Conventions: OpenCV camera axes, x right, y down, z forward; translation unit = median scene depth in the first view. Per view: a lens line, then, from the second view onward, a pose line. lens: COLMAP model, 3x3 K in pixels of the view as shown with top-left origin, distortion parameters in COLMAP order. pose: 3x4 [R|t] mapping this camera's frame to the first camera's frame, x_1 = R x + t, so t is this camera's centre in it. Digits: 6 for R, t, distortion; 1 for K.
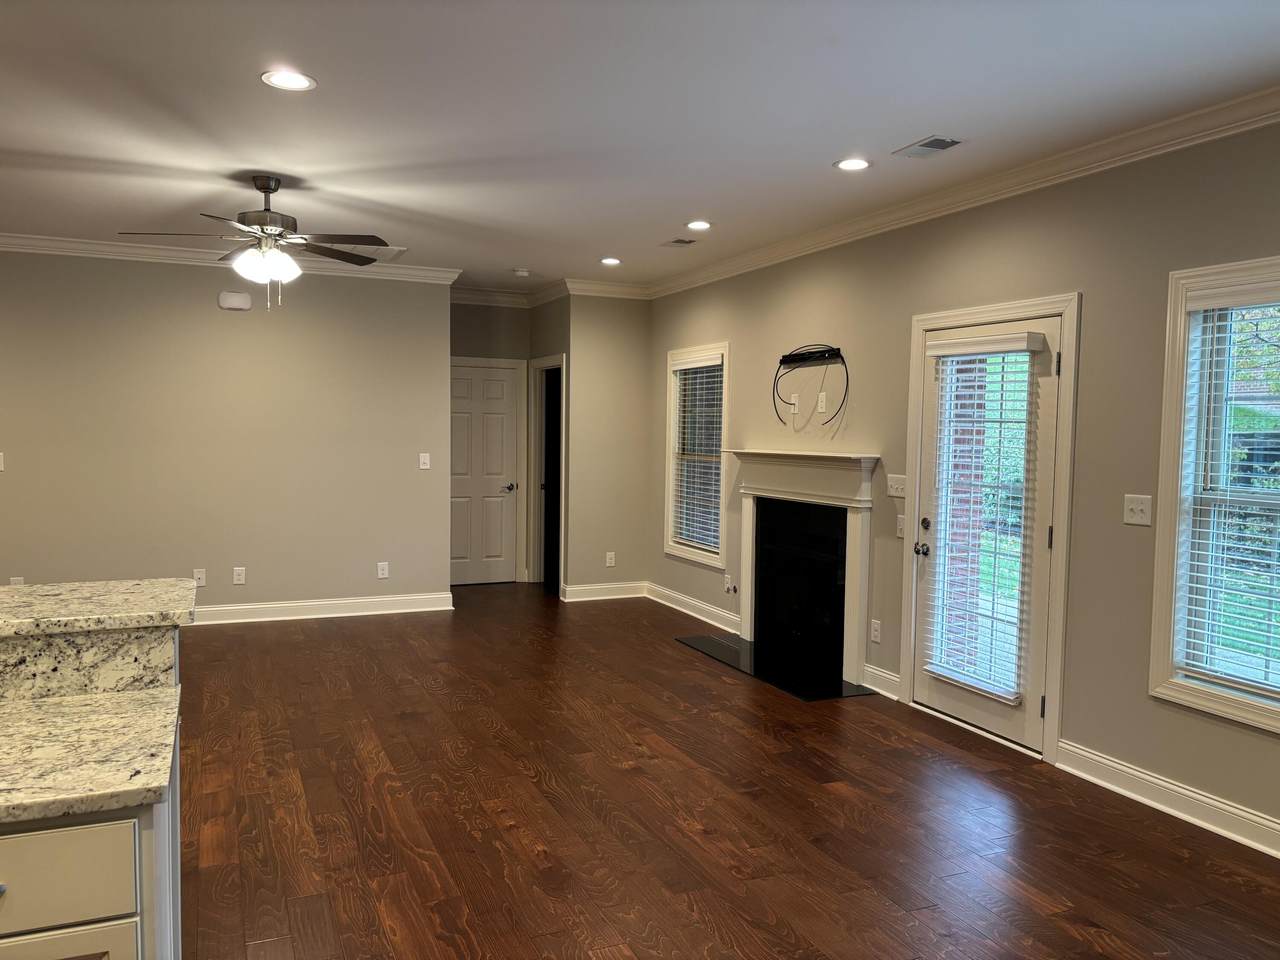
lens RADIAL K [[948.2, 0, 640.0], [0, 948.2, 480.0], [0, 0, 1]] dist [0.079665, -0.125091]
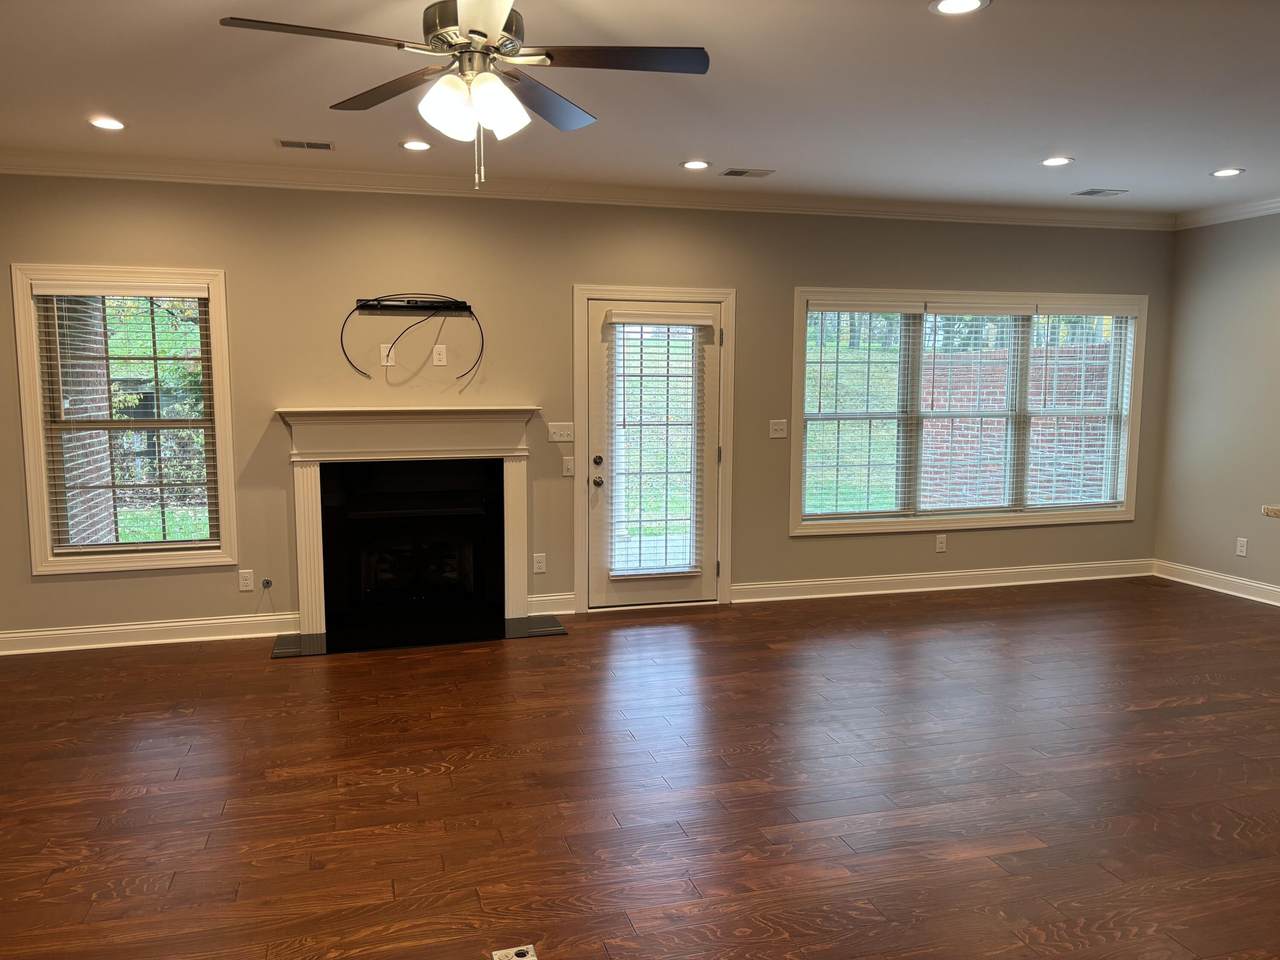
lens RADIAL K [[948.2, 0, 640.0], [0, 948.2, 480.0], [0, 0, 1]] dist [0.079665, -0.125091]
pose [[0.133353, -0.112874, 0.984620, -0.852383], [0.058060, 0.992677, 0.105934, -0.052052], [-0.989367, 0.043041, 0.138929, 0.752833]]
